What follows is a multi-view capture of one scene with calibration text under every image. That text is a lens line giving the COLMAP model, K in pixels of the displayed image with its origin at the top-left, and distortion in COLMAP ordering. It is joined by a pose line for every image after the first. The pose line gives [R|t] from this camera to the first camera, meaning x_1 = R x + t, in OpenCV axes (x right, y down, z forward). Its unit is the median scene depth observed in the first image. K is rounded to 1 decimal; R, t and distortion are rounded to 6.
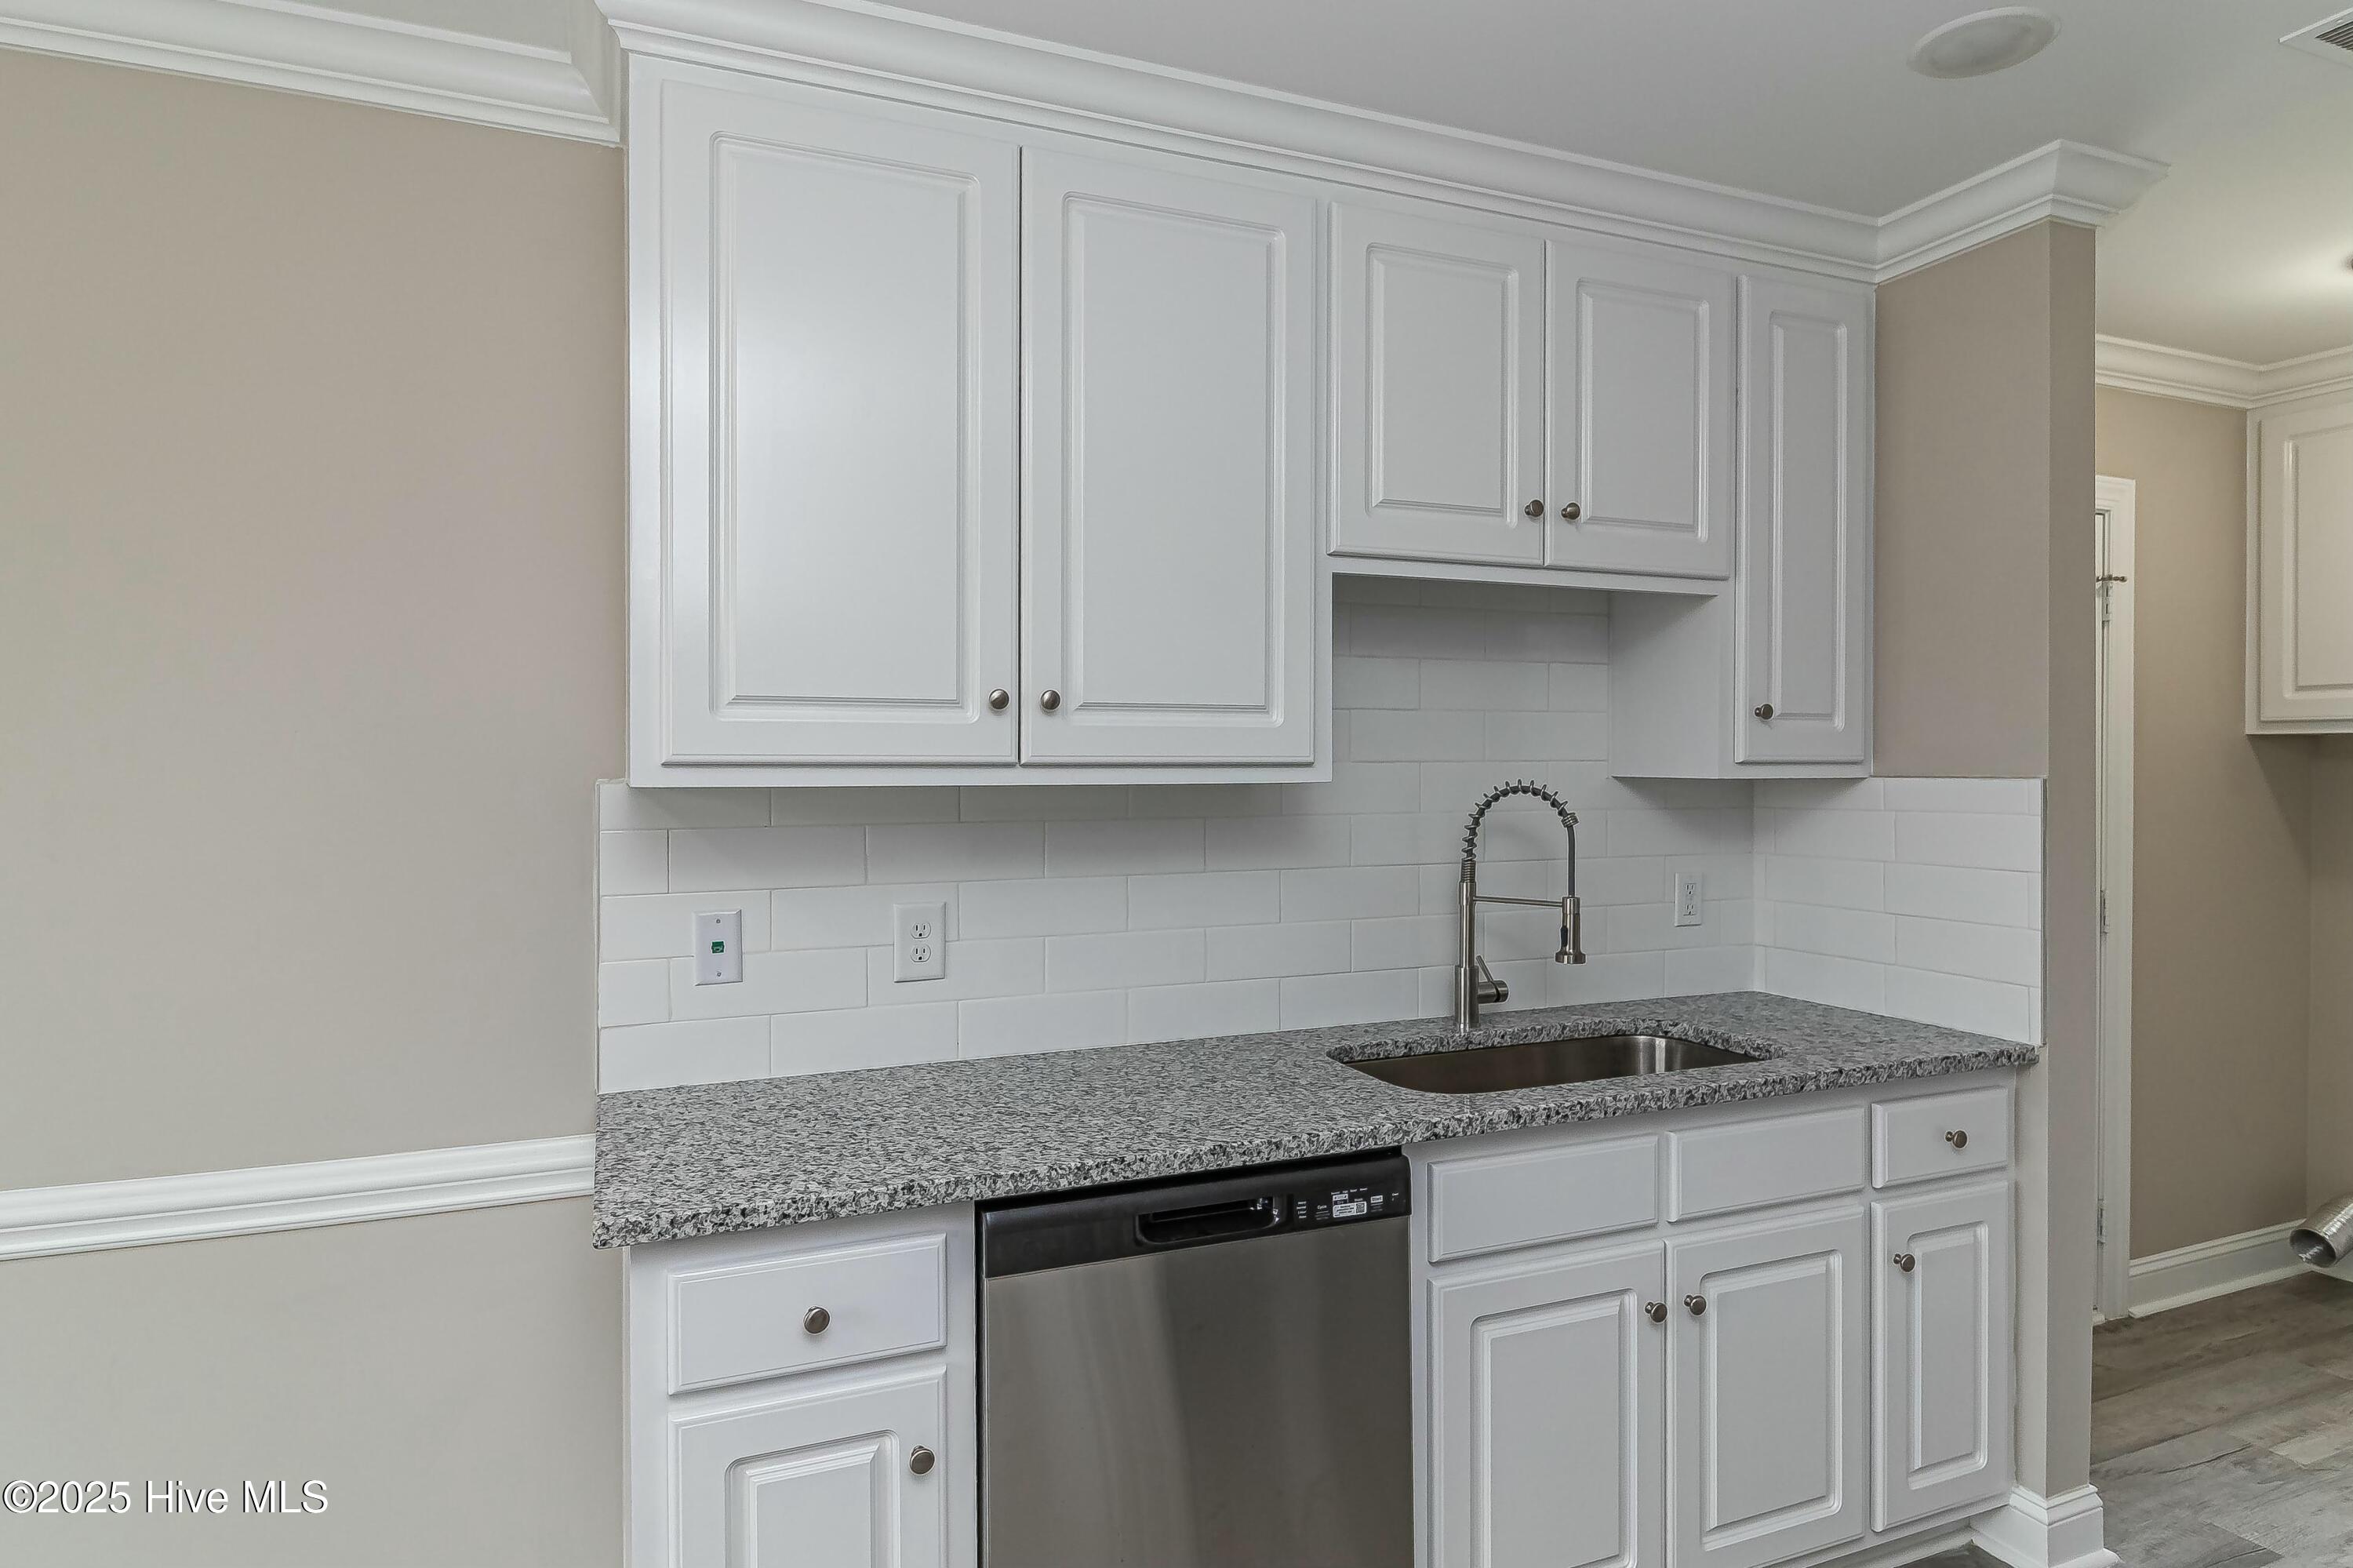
lens RADIAL K [[1328.3, 0, 1171.4], [0, 1328.3, 746.0], [0, 0, 1]] dist [-0.014019, -0.001674]
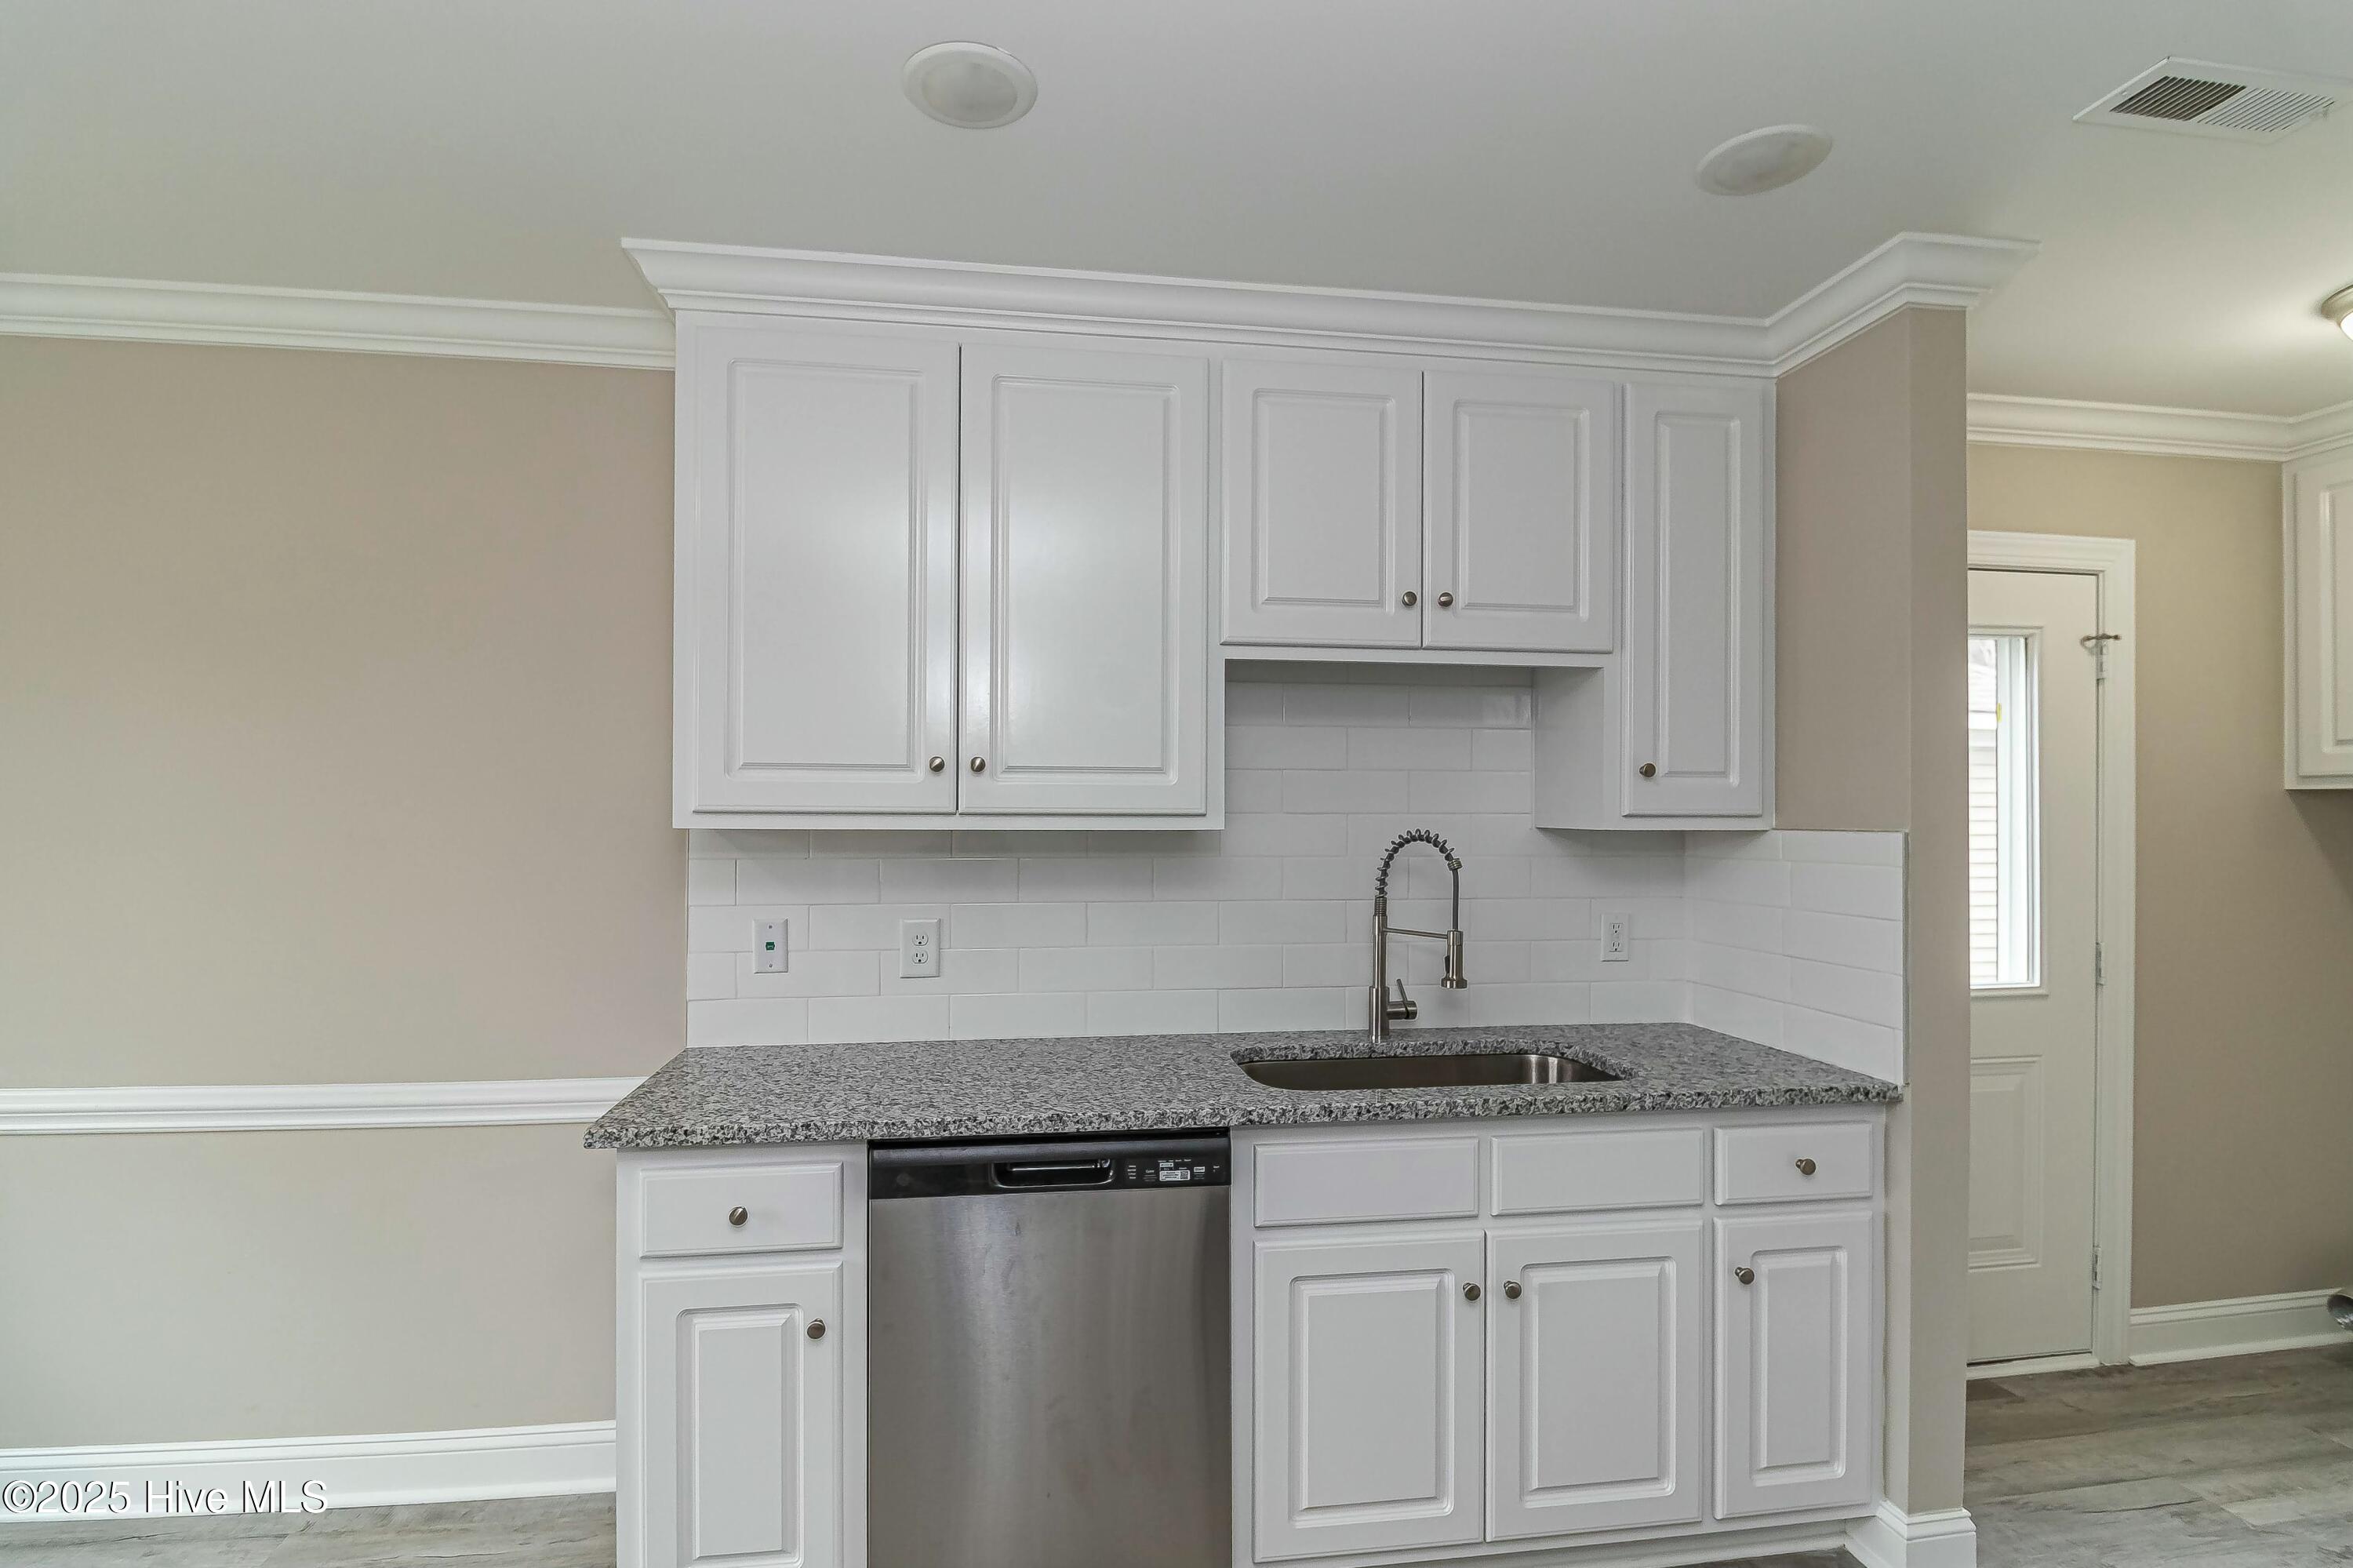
lens RADIAL K [[1114.3, 0, 1176.5], [0, 1114.3, 784.0], [0, 0, 1]] dist [-0.017176, -0.004784]
pose [[0.967394, -0.001589, -0.253271, 0.330579], [-0.001640, 0.999920, -0.012541, -0.001968], [0.253270, 0.012547, 0.967314, -0.005465]]
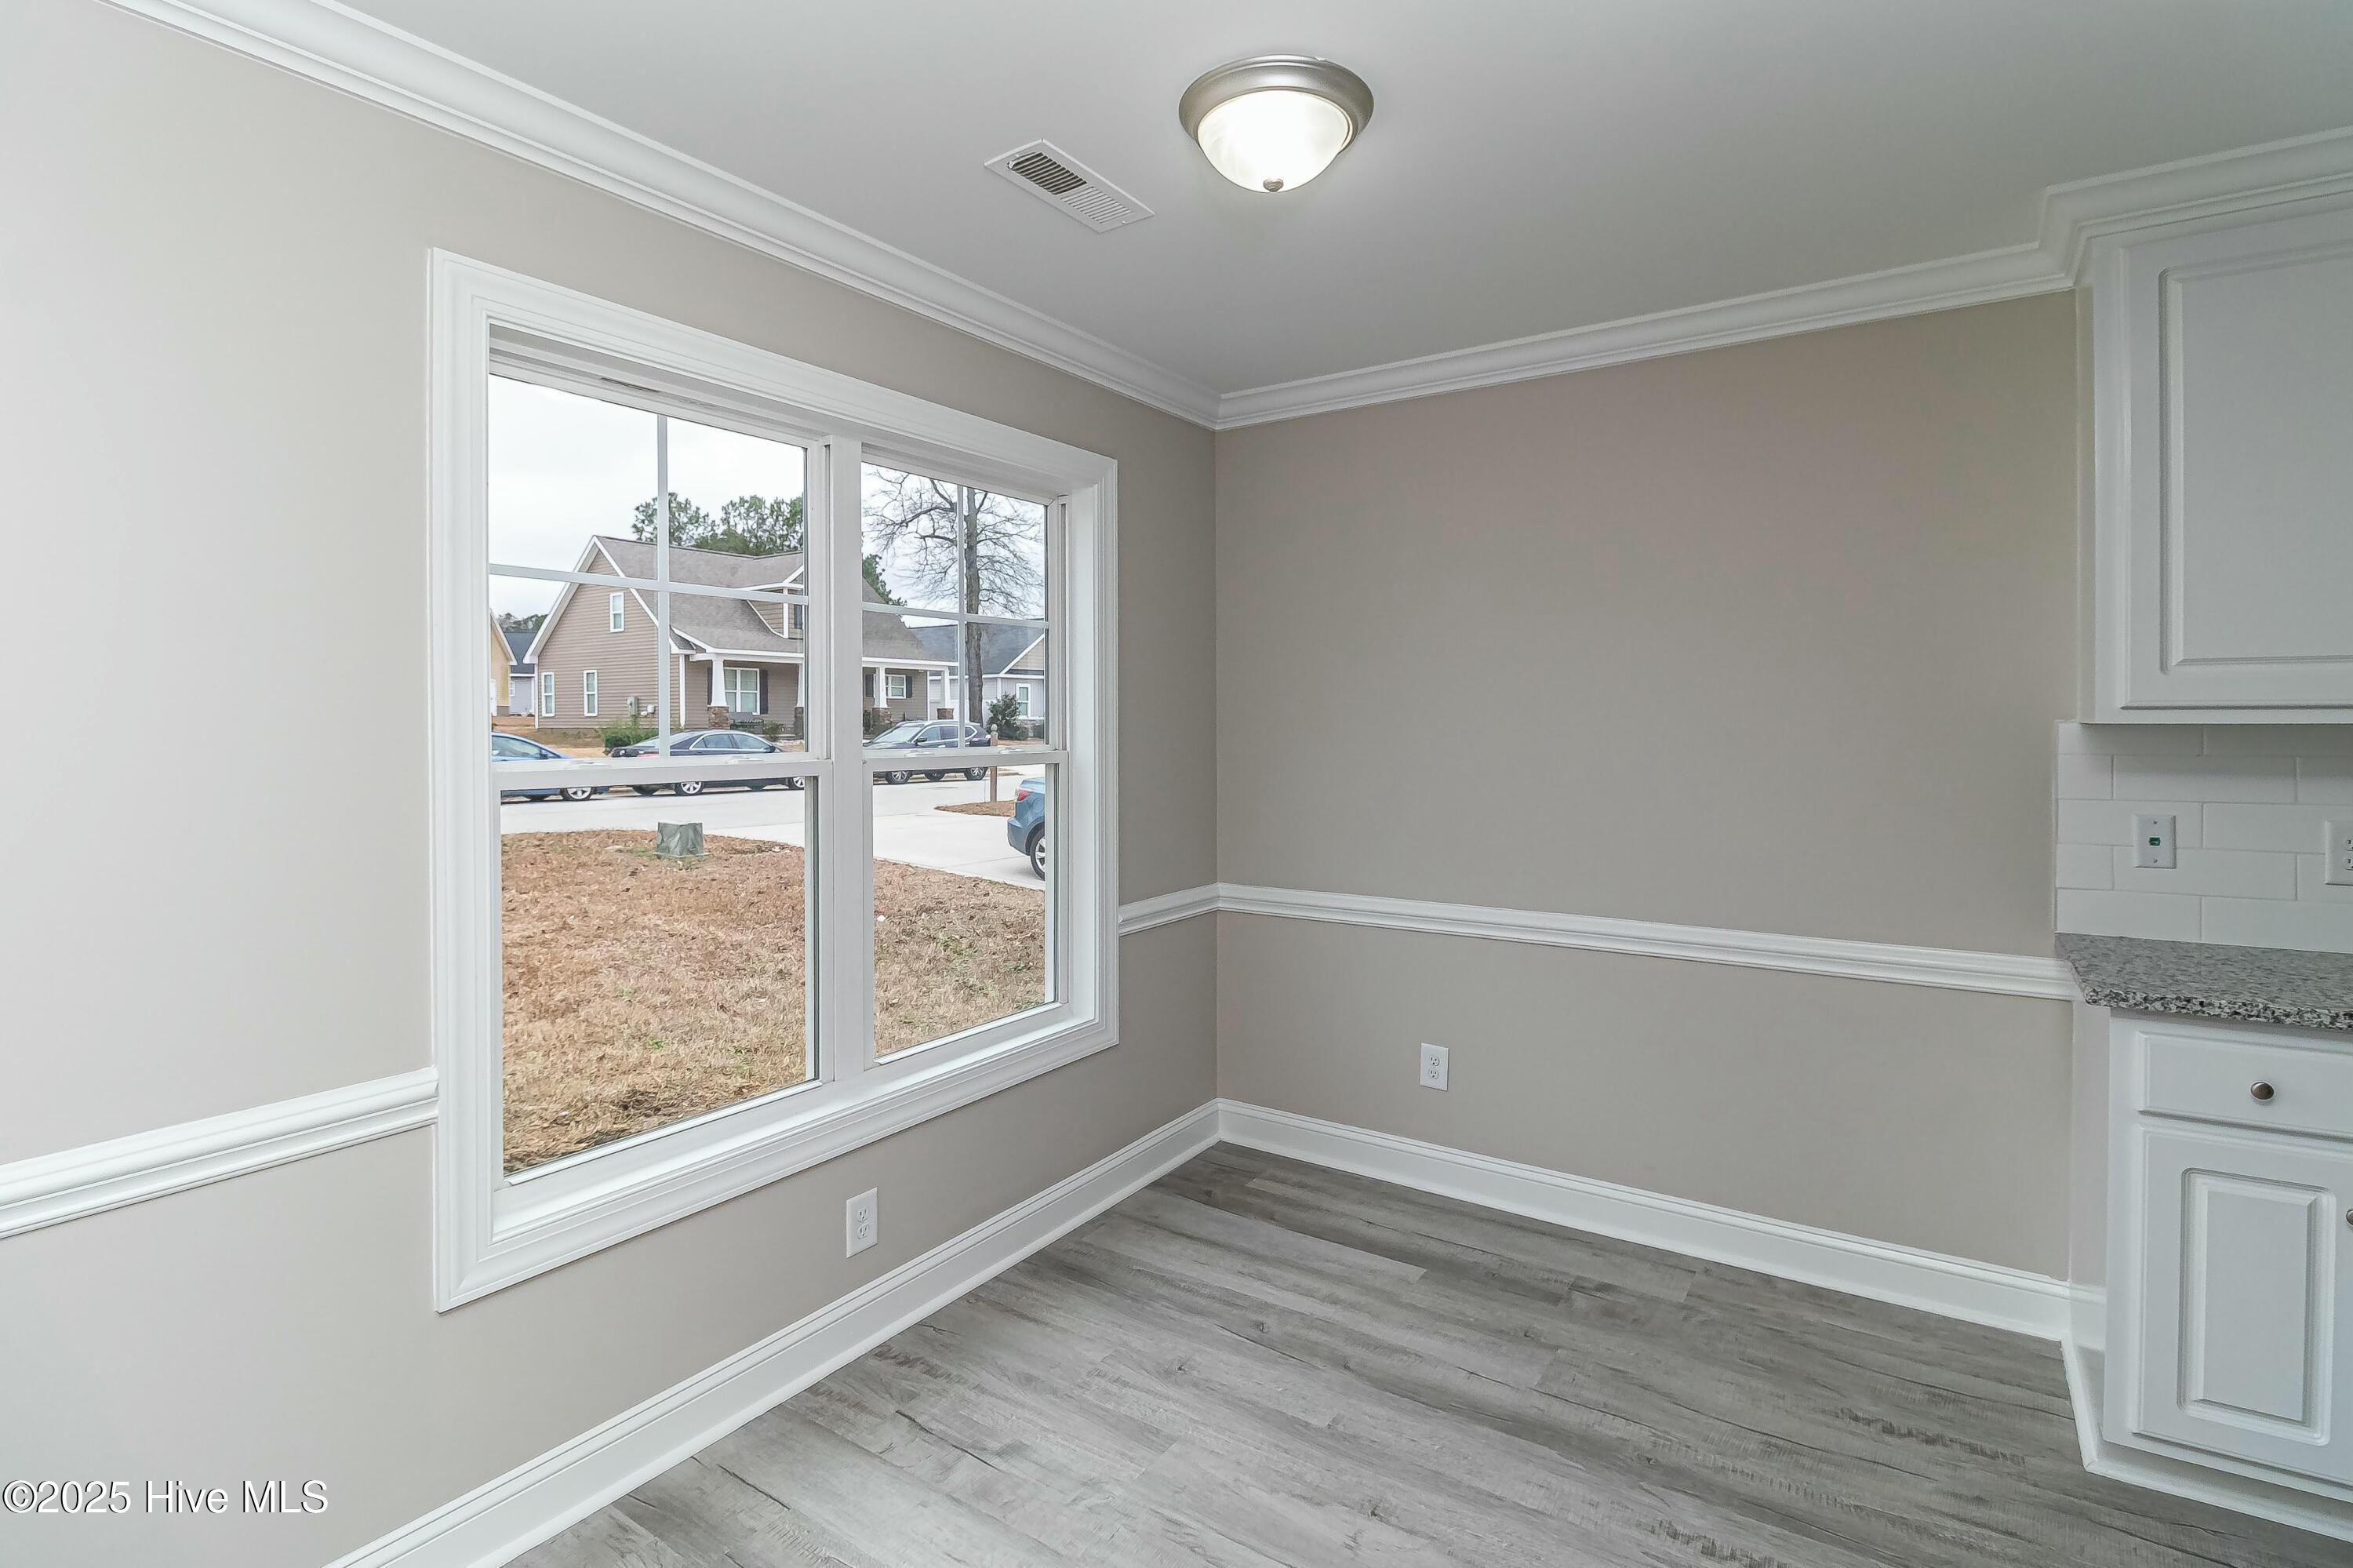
lens RADIAL K [[1118.3, 0, 1177.5], [0, 1118.3, 718.1], [0, 0, 1]] dist [-0.024901, -0.000747]
pose [[0.547905, 0.000644, -0.836540, 0.052784], [0.005167, 0.999978, 0.004154, 0.011565], [0.836525, -0.006598, 0.547890, -0.450607]]
